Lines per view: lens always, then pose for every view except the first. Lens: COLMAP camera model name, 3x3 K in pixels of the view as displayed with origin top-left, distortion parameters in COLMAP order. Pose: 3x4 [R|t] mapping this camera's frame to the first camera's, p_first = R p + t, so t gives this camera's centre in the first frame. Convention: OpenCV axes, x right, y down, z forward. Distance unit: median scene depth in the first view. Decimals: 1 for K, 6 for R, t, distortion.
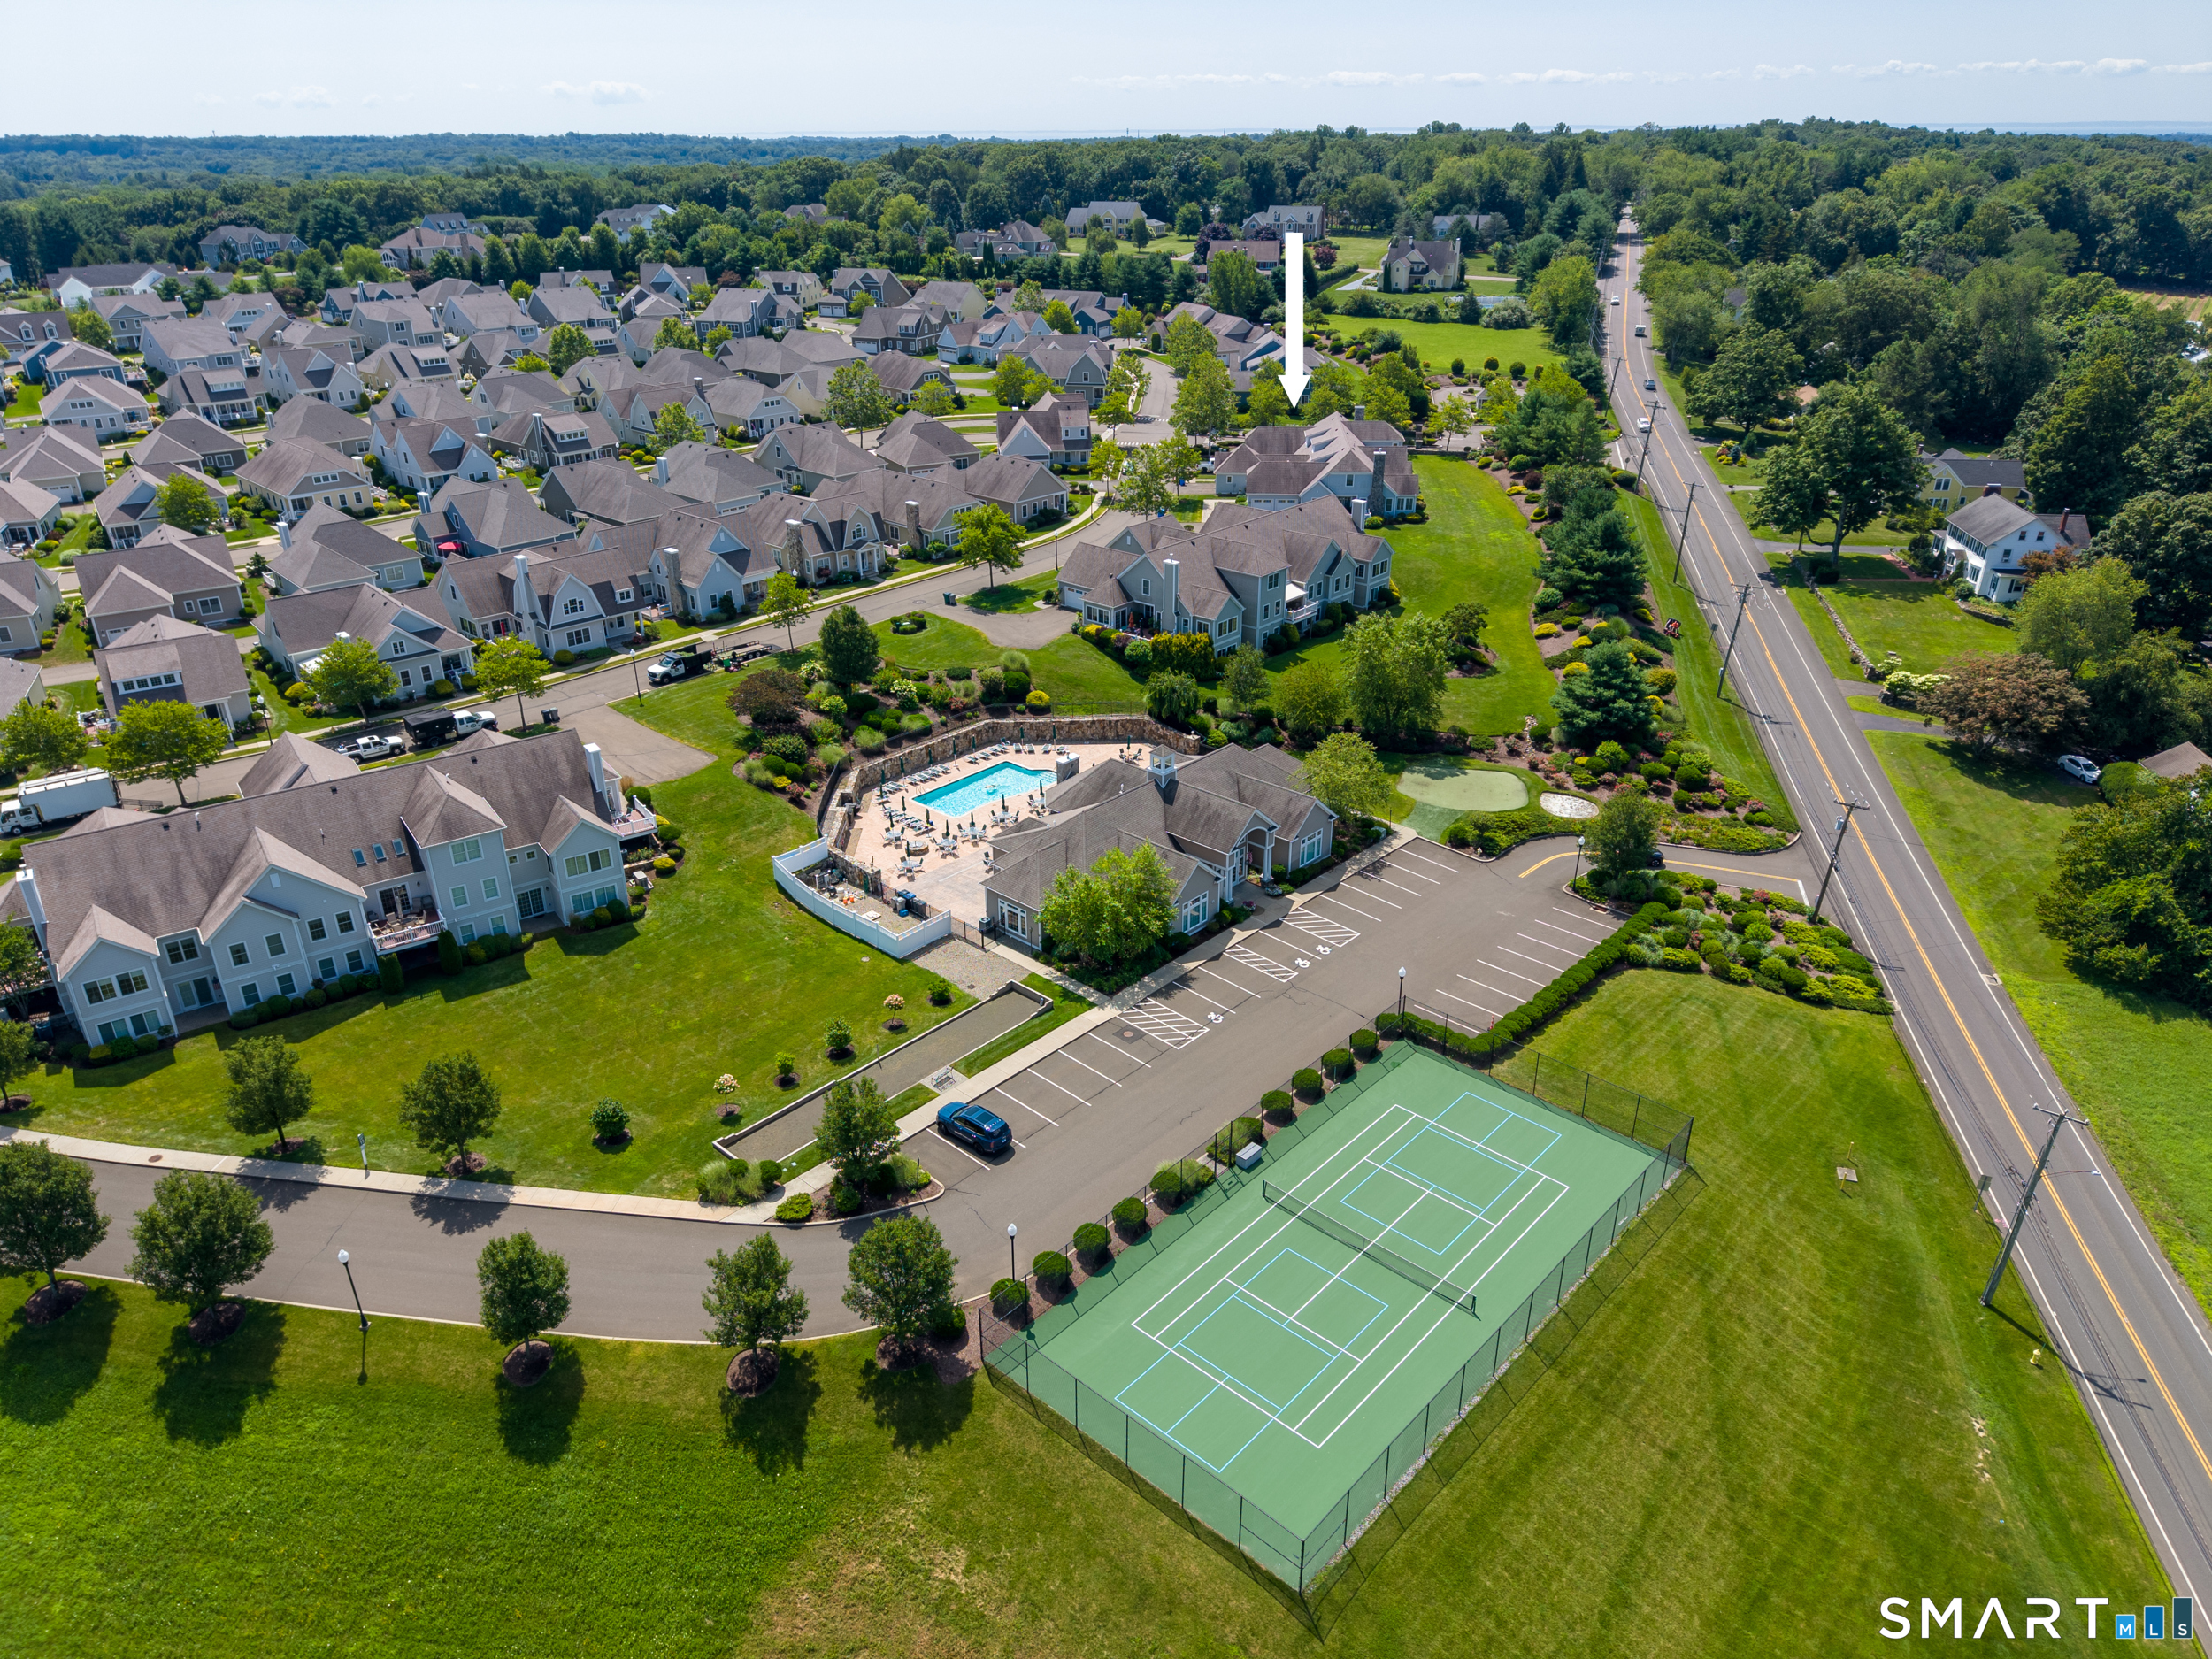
lens RADIAL K [[1496.2, 0, 1106.0], [0, 1496.2, 829.5], [0, 0, 1]] dist [0.037001, -0.034104]
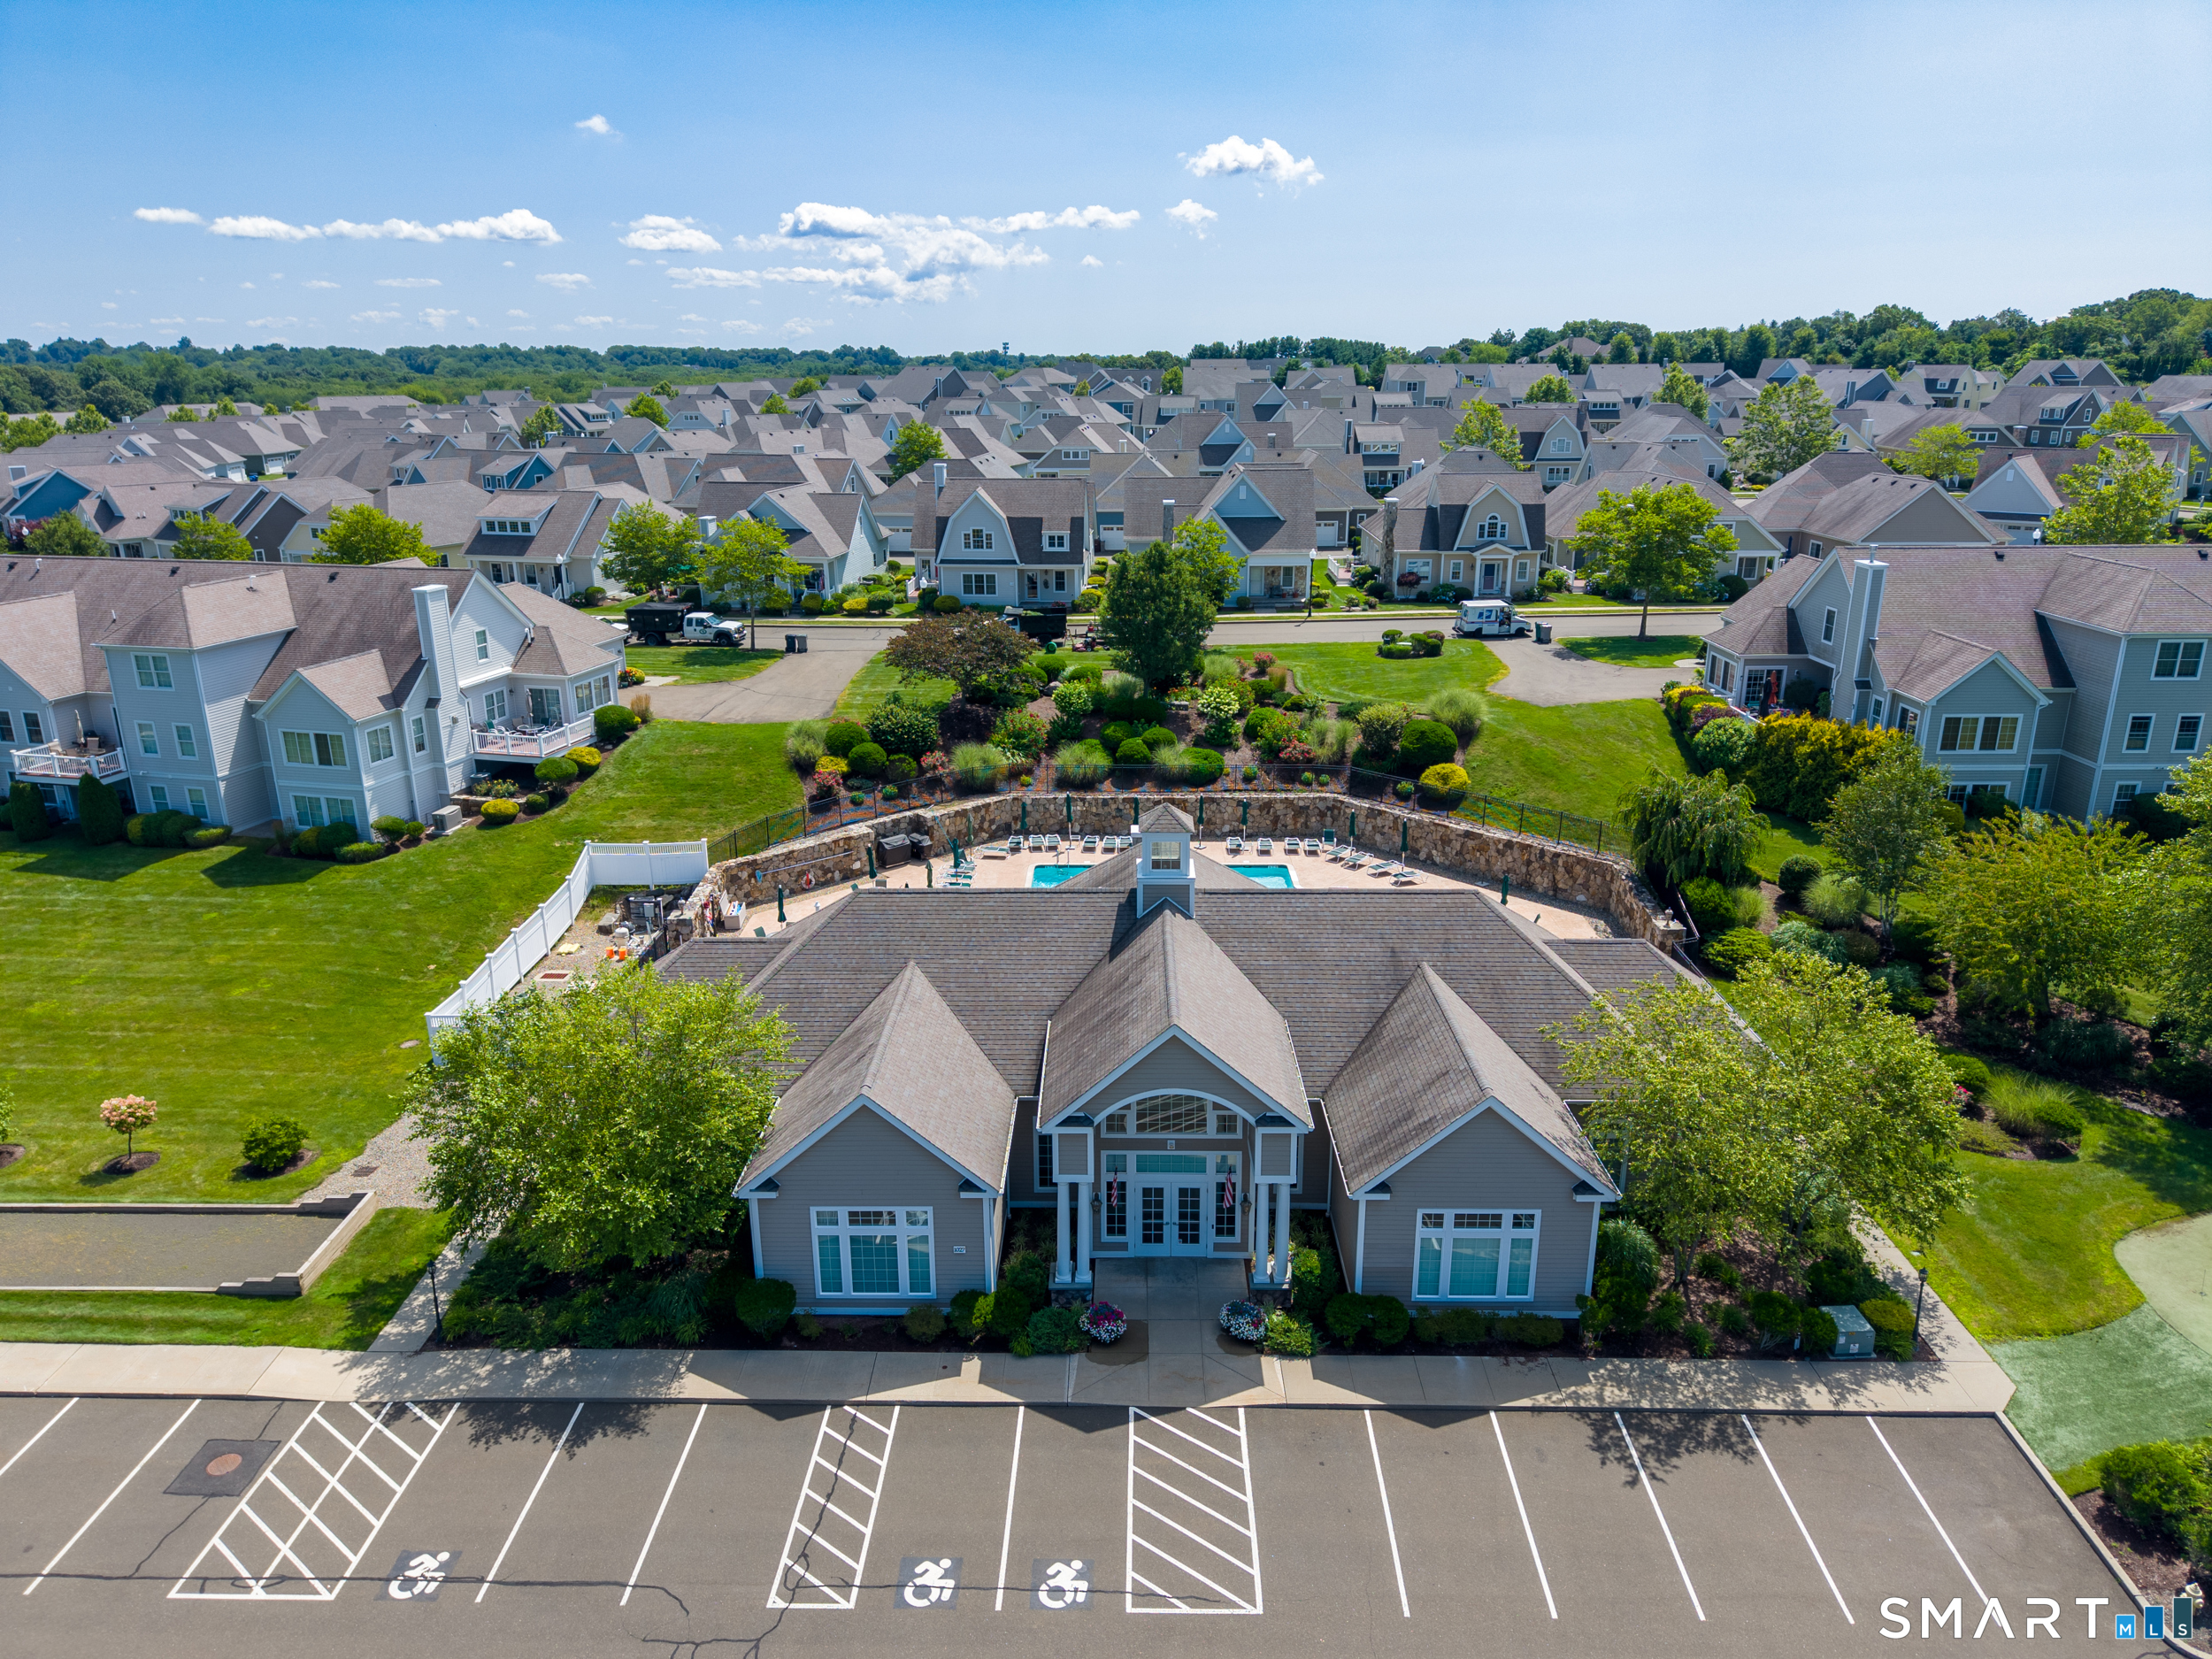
lens RADIAL K [[1467.0, 0, 1100.7], [0, 1467.0, 812.2], [0, 0, 1]] dist [0.029848, -0.032870]
pose [[0.658043, 0.213407, -0.722106, 0.236280], [-0.314490, 0.949241, -0.006056, -0.039232], [0.684161, 0.231080, 0.691756, 0.602810]]
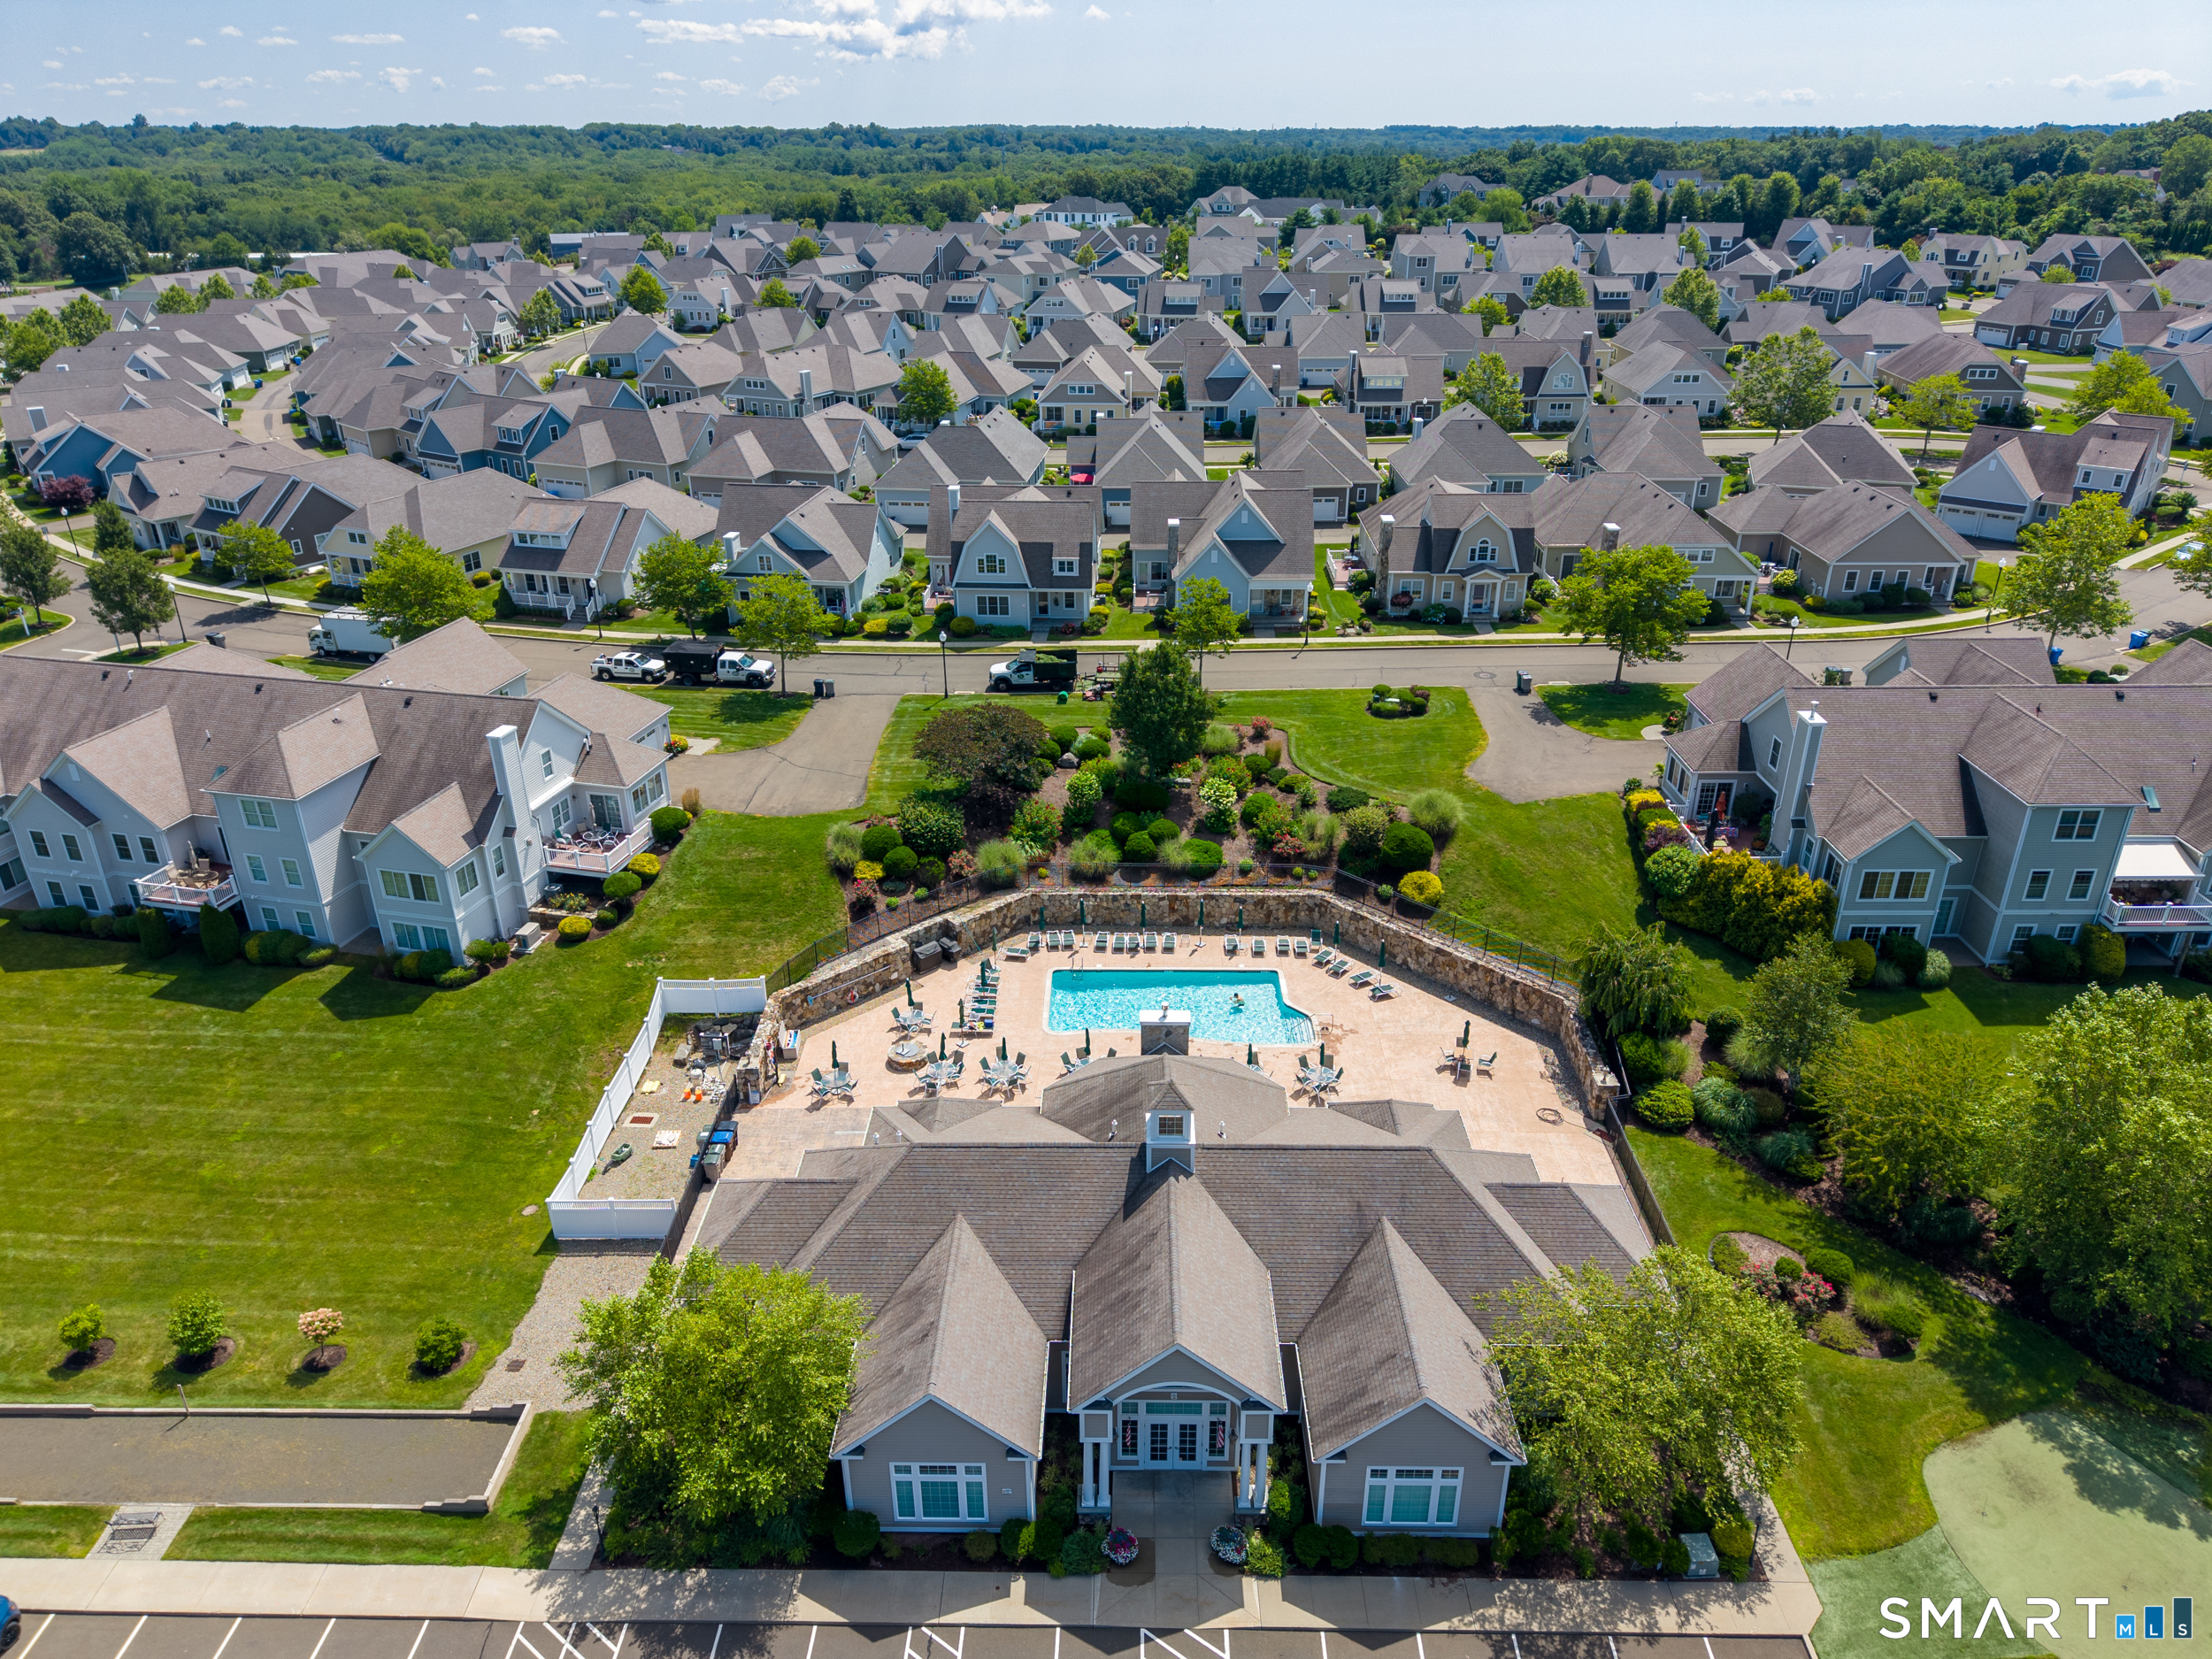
lens RADIAL K [[1467.0, 0, 1100.7], [0, 1467.0, 812.2], [0, 0, 1]] dist [0.029848, -0.032870]
pose [[0.657210, 0.309131, -0.687396, 0.242905], [-0.312755, 0.941646, 0.124449, -0.146175], [0.685755, 0.133197, 0.715541, 0.543164]]
